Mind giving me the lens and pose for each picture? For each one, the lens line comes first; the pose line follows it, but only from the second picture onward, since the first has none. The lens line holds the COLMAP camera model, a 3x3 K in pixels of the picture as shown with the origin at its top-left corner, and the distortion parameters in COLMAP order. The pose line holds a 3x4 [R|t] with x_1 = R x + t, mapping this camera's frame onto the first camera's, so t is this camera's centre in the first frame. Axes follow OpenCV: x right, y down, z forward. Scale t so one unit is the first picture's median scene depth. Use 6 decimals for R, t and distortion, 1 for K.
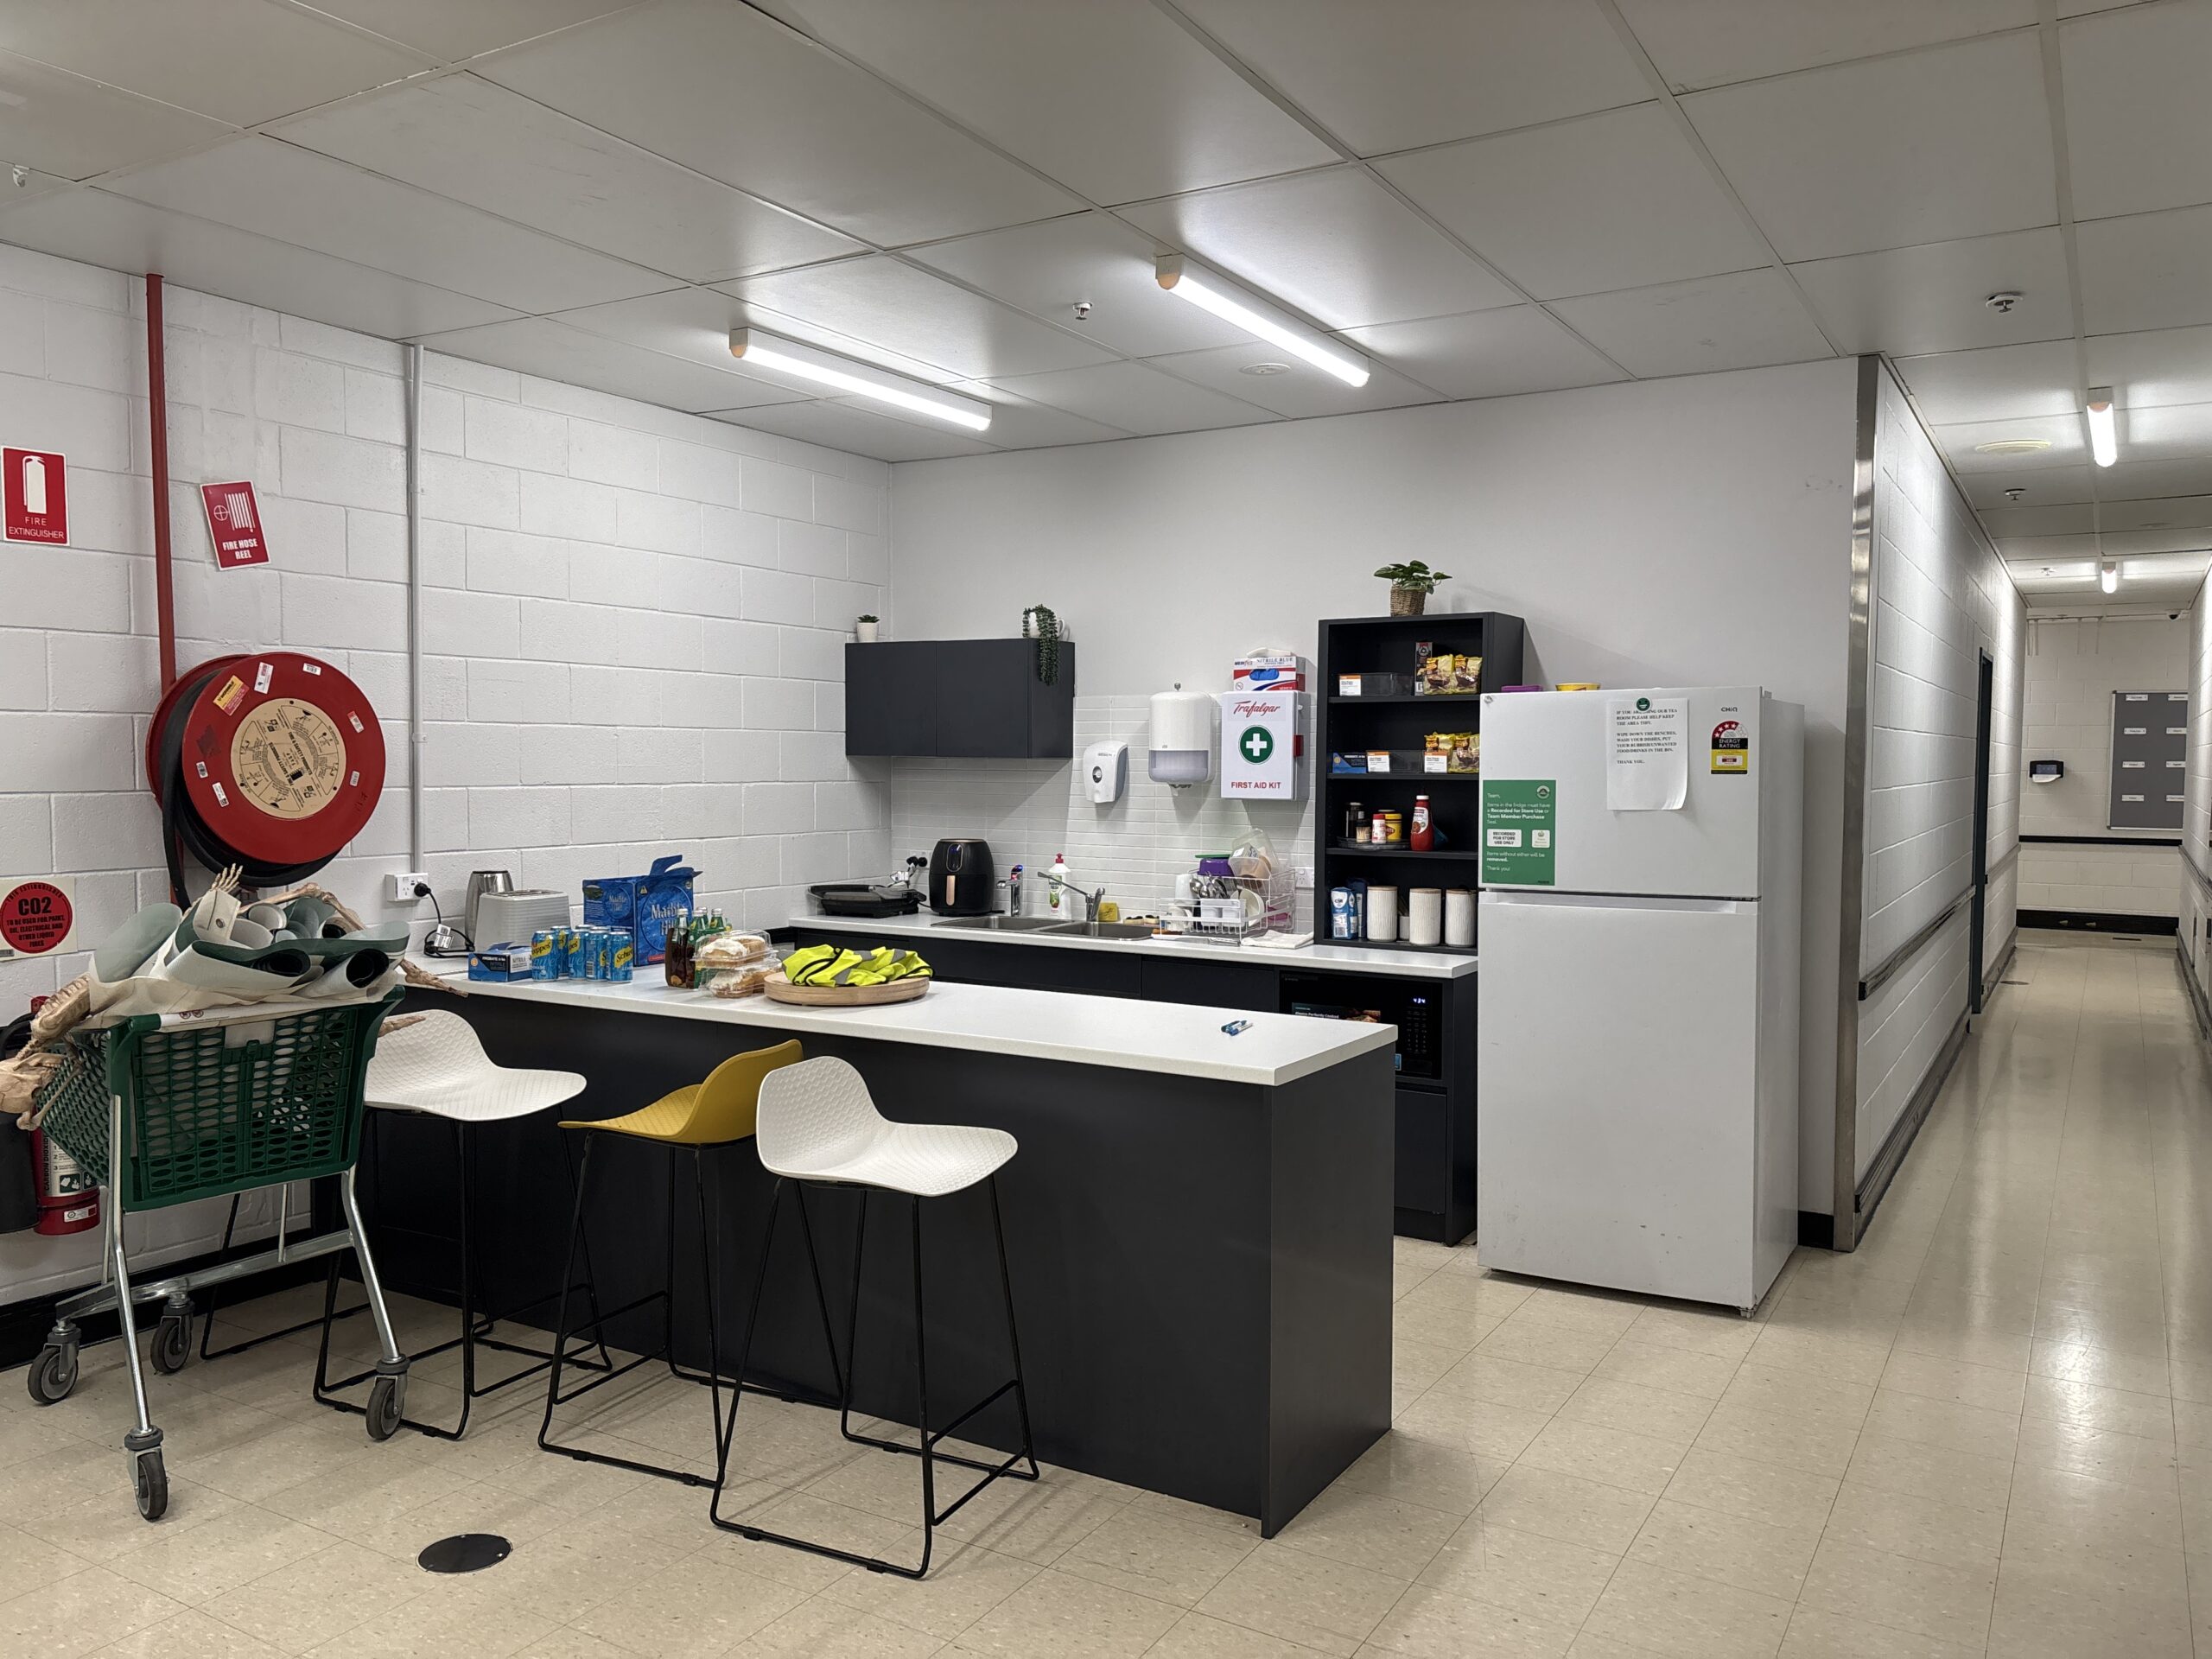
lens RADIAL K [[1666.8, 0, 1109.3], [0, 1666.8, 831.3], [0, 0, 1]] dist [0.010901, -0.001307]
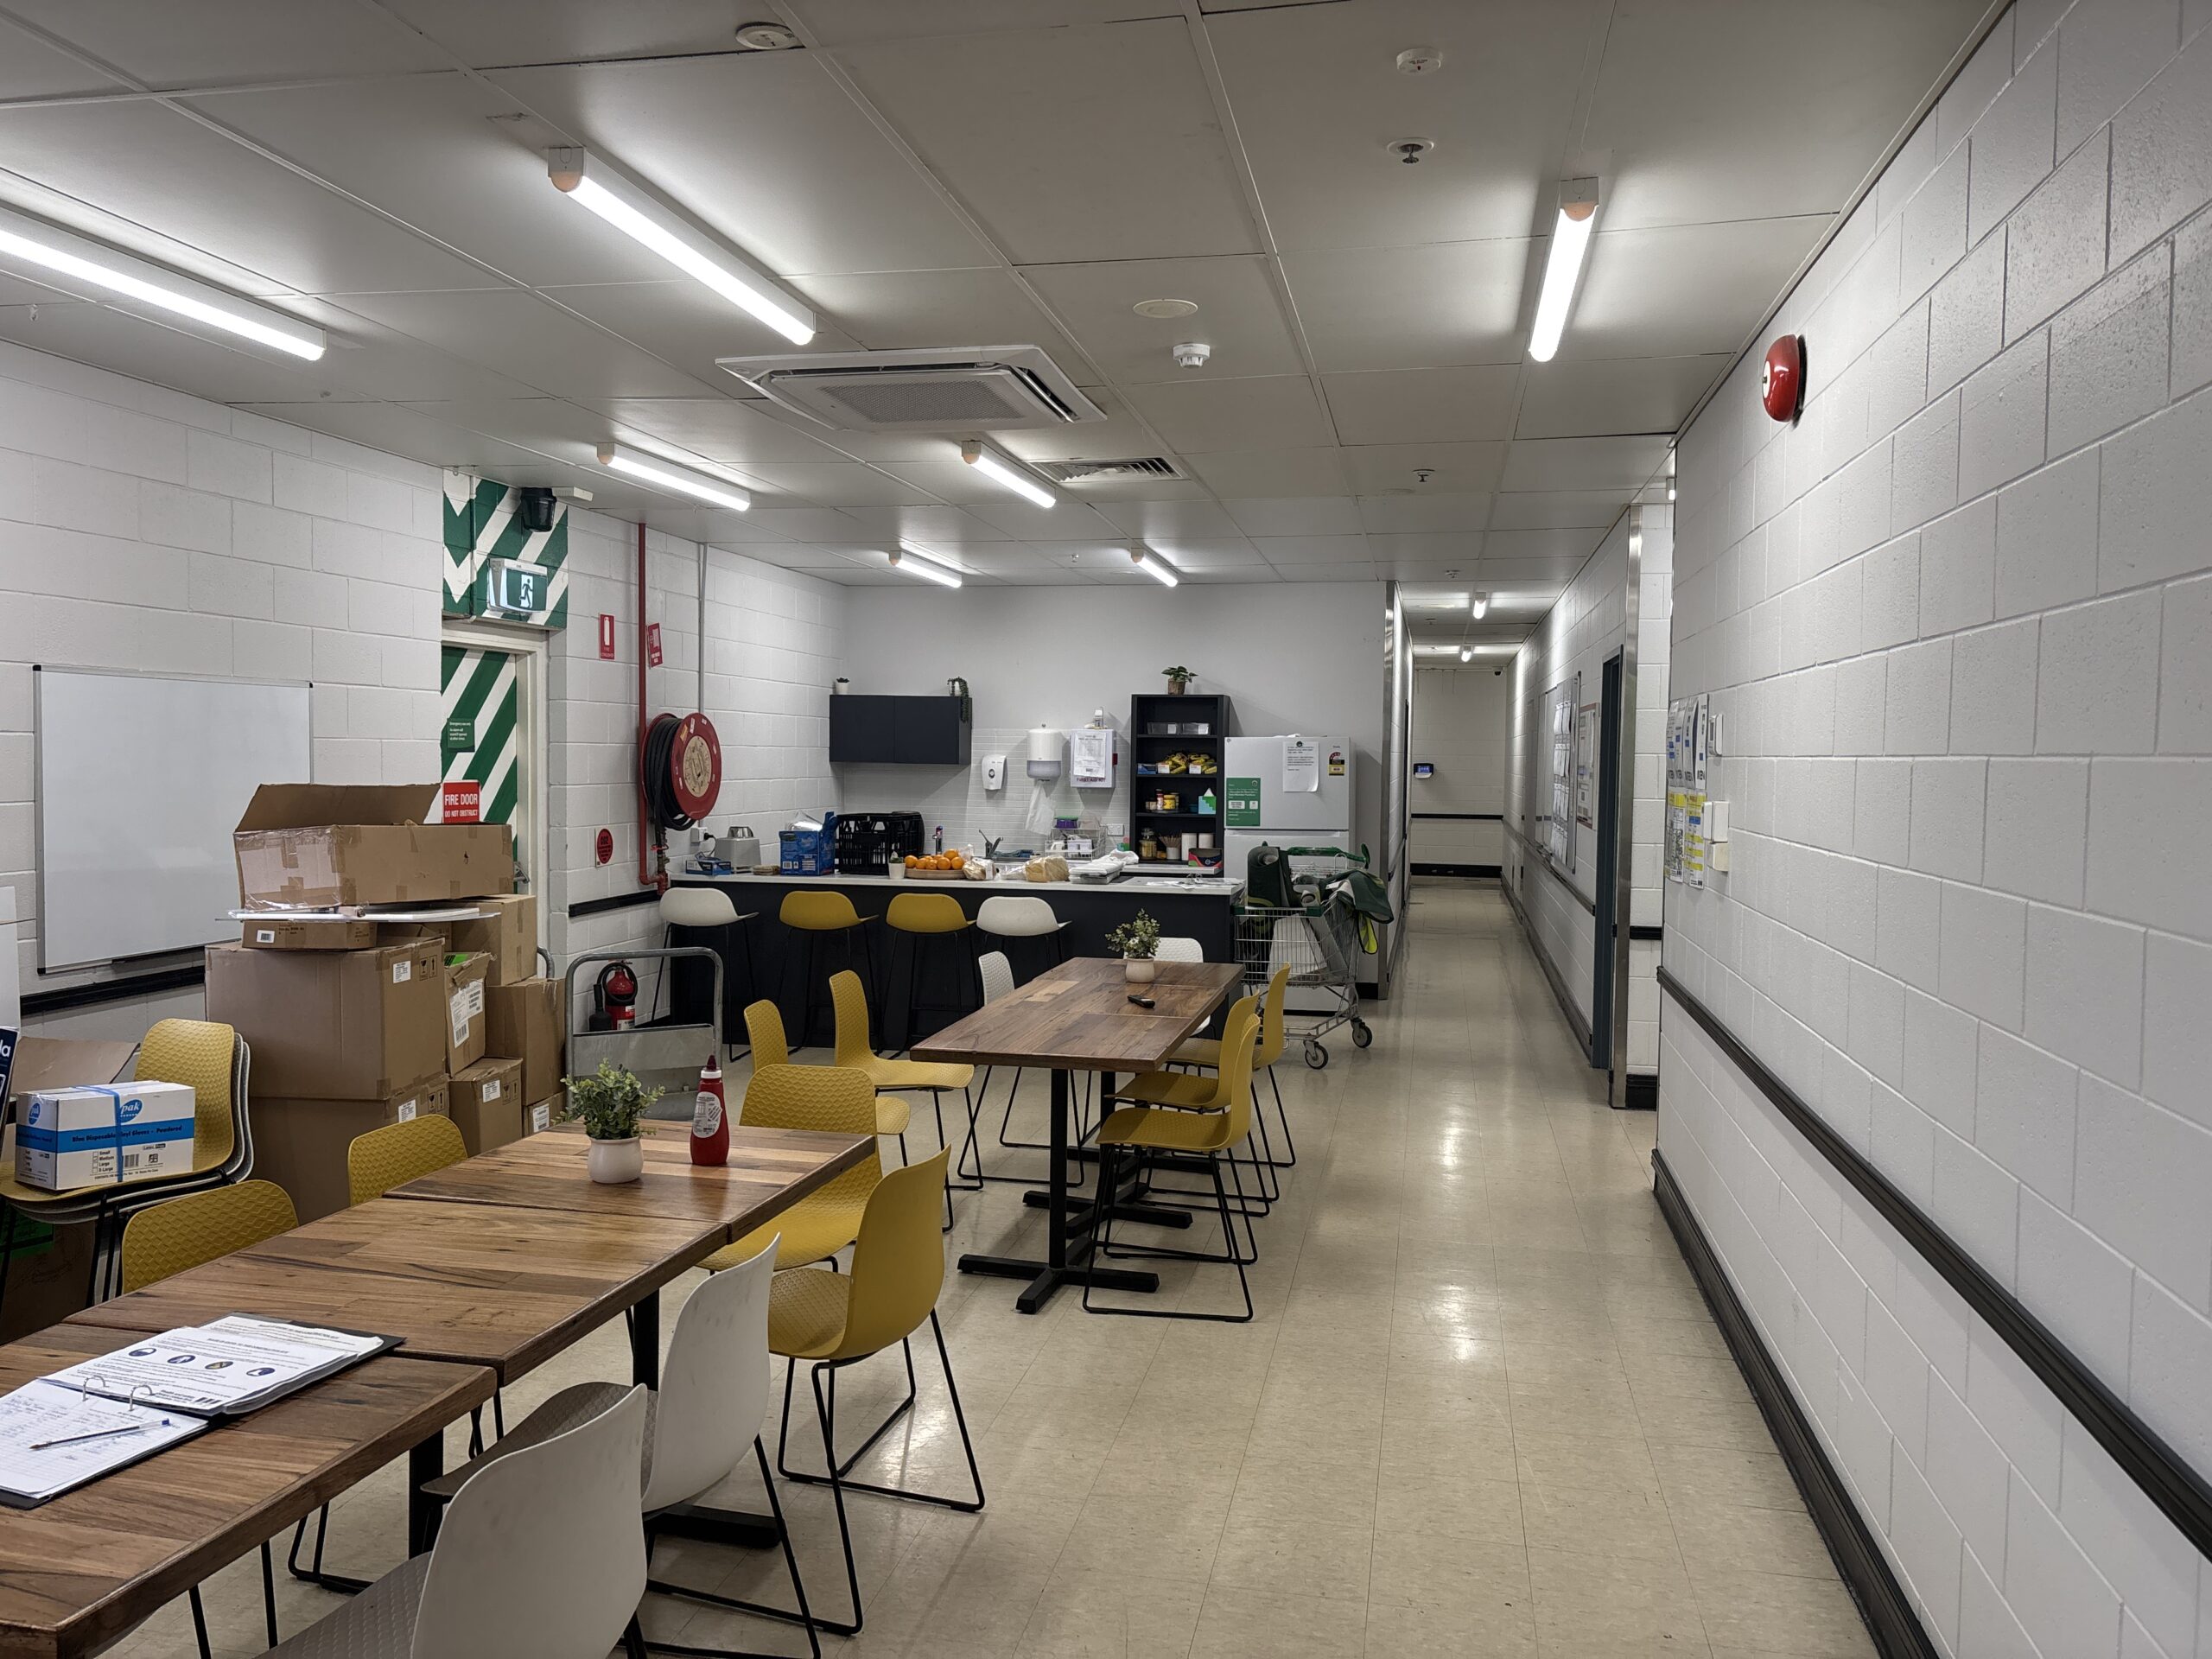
lens RADIAL K [[1666.8, 0, 1099.9], [0, 1666.8, 828.8], [0, 0, 1]] dist [0.010901, -0.001307]
pose [[0.942478, -0.007043, 0.334193, -0.549153], [0.005739, 0.999972, 0.004889, 0.019241], [-0.334218, -0.002689, 0.942492, -0.802808]]
